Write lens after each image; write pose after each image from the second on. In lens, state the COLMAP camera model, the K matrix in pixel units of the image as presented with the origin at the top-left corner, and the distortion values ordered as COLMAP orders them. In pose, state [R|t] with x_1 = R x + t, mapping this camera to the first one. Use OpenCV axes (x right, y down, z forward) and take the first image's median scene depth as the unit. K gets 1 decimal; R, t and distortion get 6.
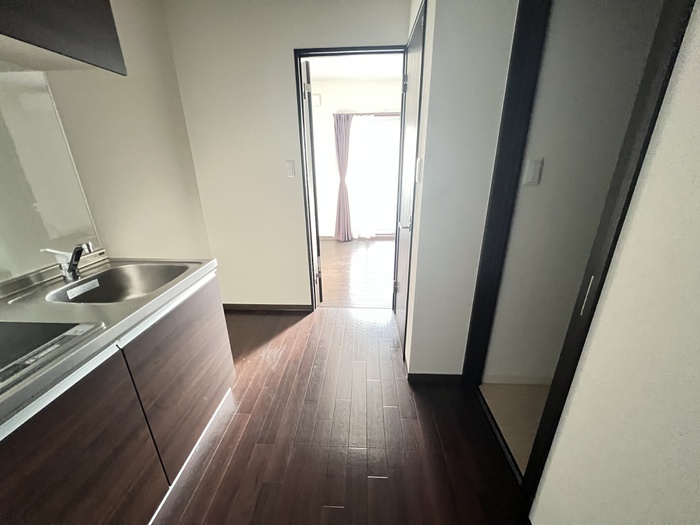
lens RADIAL K [[280.5, 0, 348.6], [0, 280.5, 262.0], [0, 0, 1]] dist [-0.003428, -0.000128]
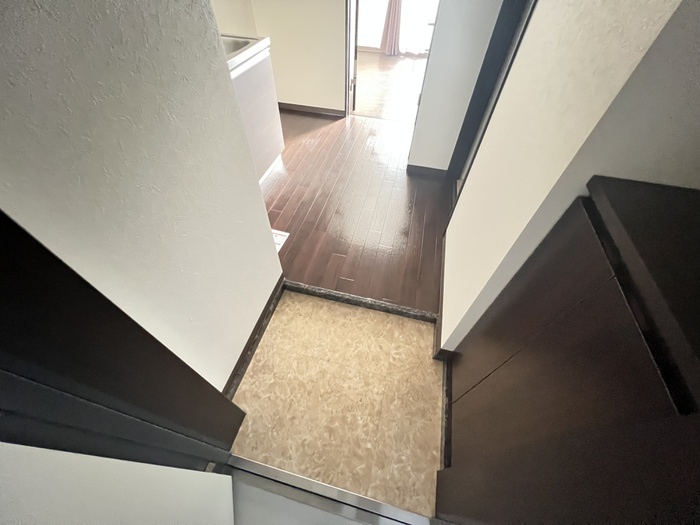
lens RADIAL K [[280.5, 0, 352.4], [0, 280.5, 260.8], [0, 0, 1]] dist [-0.003428, -0.000128]
pose [[0.983280, 0.165816, -0.075267, 0.102916], [-0.105121, 0.854371, 0.508921, 0.106679], [0.148693, -0.492500, 0.857516, -0.334931]]
